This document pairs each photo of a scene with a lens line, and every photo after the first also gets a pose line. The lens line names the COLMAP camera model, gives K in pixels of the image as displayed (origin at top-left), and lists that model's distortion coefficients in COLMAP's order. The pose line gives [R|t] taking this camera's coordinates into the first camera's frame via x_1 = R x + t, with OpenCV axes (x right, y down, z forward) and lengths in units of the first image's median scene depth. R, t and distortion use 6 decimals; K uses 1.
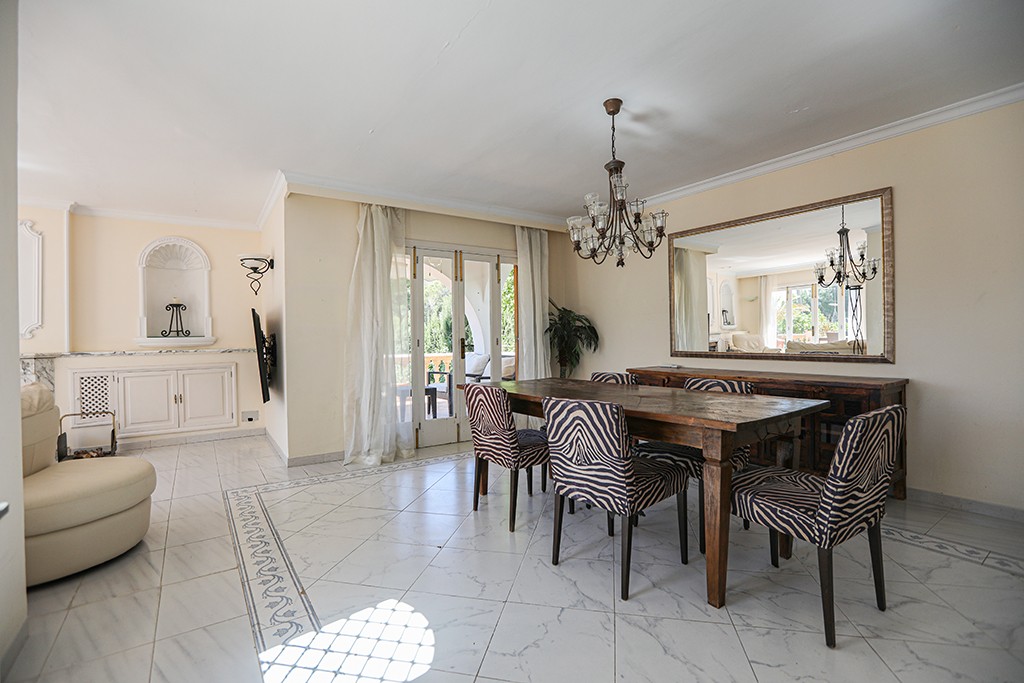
lens RADIAL K [[467.5, 0, 512.5], [0, 467.5, 338.6], [0, 0, 1]] dist [-0.002948, -0.000308]
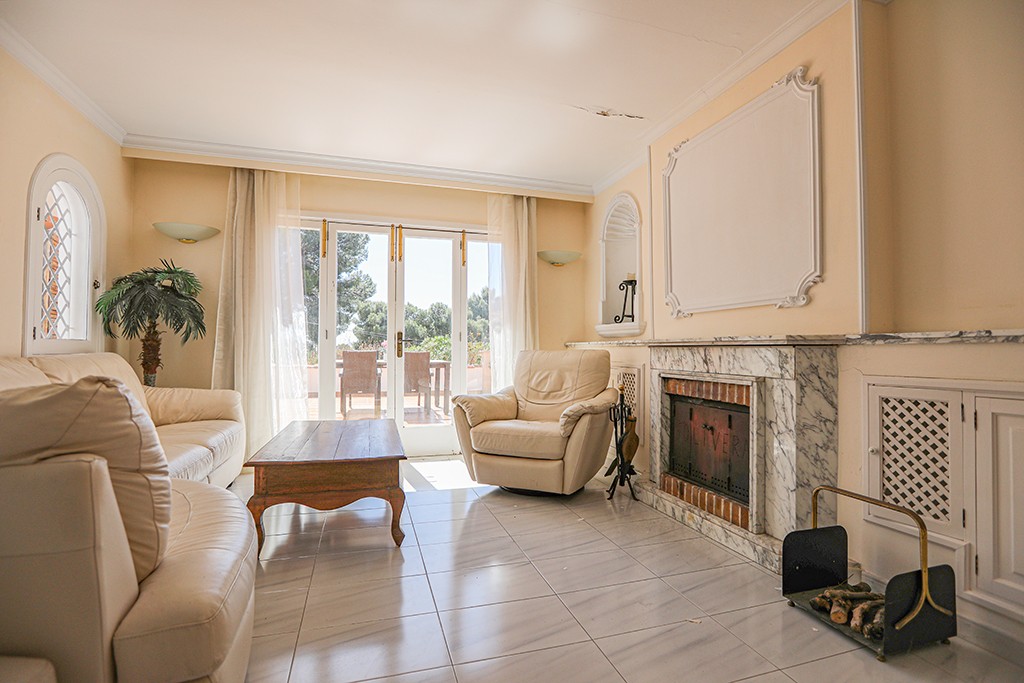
lens RADIAL K [[467.5, 0, 510.3], [0, 467.5, 339.0], [0, 0, 1]] dist [-0.002948, -0.000308]
pose [[-0.301749, -0.006599, -0.953365, -0.460964], [0.003048, 0.999964, -0.007887, 0.035987], [0.953383, -0.005286, -0.301718, 0.822916]]
